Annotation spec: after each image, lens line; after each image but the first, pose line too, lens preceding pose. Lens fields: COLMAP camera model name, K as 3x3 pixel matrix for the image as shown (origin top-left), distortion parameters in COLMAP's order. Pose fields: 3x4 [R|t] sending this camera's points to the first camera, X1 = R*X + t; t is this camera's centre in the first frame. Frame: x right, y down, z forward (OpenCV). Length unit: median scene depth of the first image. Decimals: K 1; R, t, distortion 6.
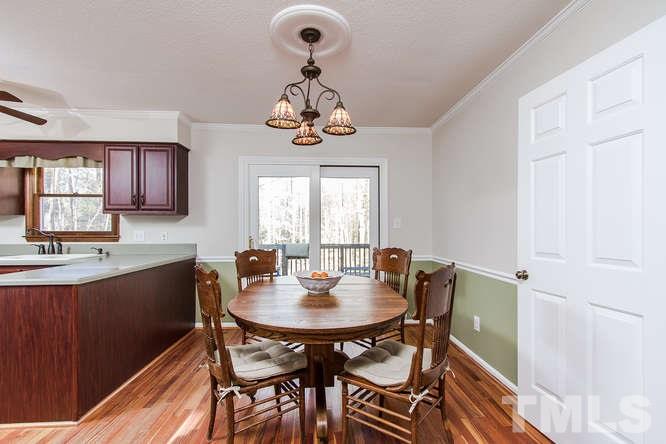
lens RADIAL K [[303.4, 0, 332.8], [0, 303.4, 228.2], [0, 0, 1]] dist [0.001251, 0.000043]
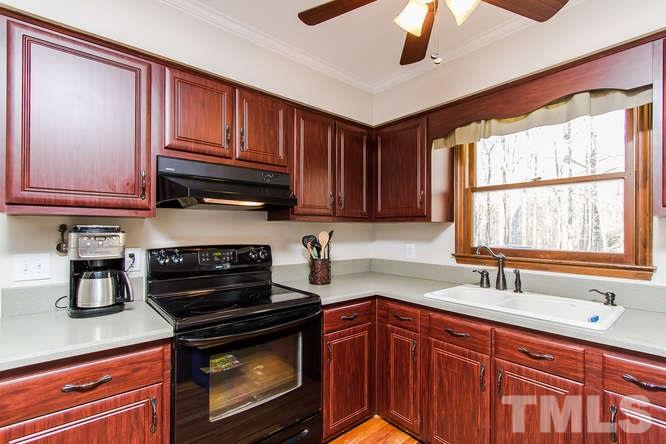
lens RADIAL K [[303.4, 0, 332.8], [0, 303.4, 228.2], [0, 0, 1]] dist [0.001251, 0.000043]
pose [[0.603244, -0.001900, -0.797555, -0.649426], [-0.005782, 0.999960, -0.006756, -0.023415], [0.797536, 0.008687, 0.603209, 0.393686]]
